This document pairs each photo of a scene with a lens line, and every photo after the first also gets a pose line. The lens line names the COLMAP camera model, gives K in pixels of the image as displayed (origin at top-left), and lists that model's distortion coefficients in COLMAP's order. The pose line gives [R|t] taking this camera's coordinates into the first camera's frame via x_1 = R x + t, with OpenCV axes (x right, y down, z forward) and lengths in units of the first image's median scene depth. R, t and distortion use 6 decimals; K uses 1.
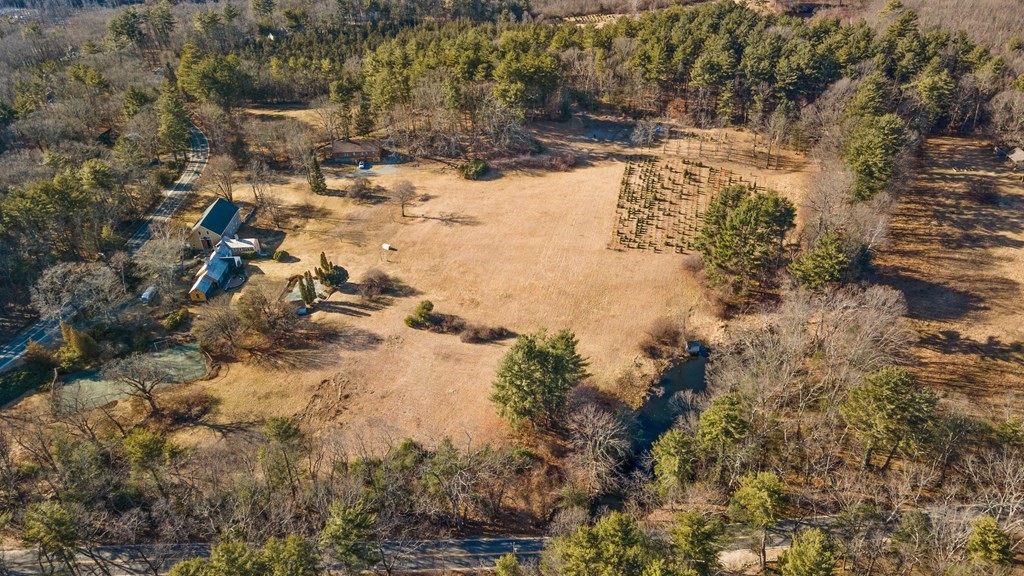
lens RADIAL K [[734.8, 0, 512.0], [0, 734.8, 288.0], [0, 0, 1]] dist [0.043205, 0.000872]
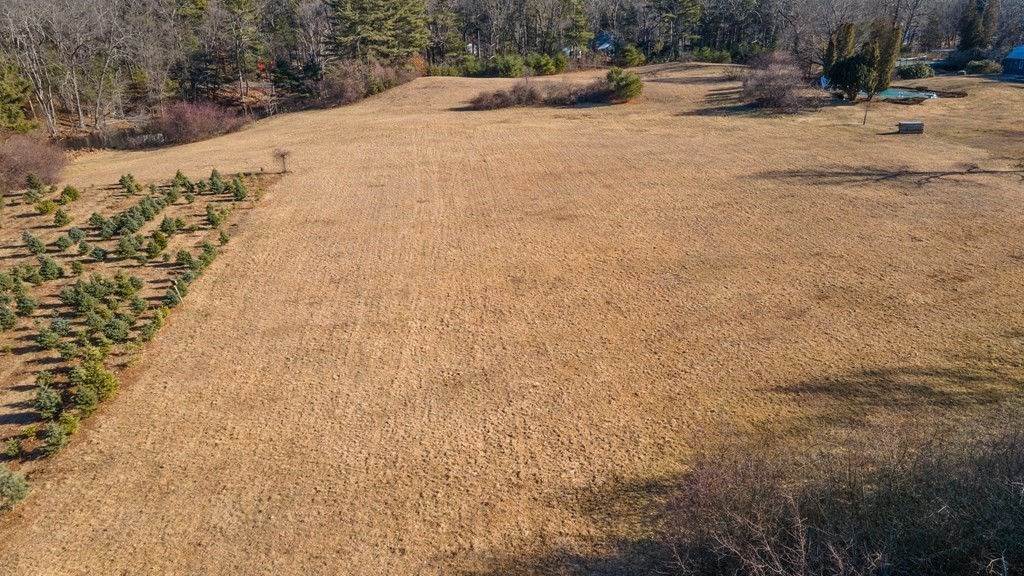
lens RADIAL K [[734.8, 0, 512.0], [0, 734.8, 288.0], [0, 0, 1]] dist [0.043205, 0.000872]
pose [[-0.943582, 0.174067, -0.281697, 0.126364], [-0.134460, 0.576000, 0.806315, -0.274263], [0.302610, 0.798702, -0.520099, 1.148235]]
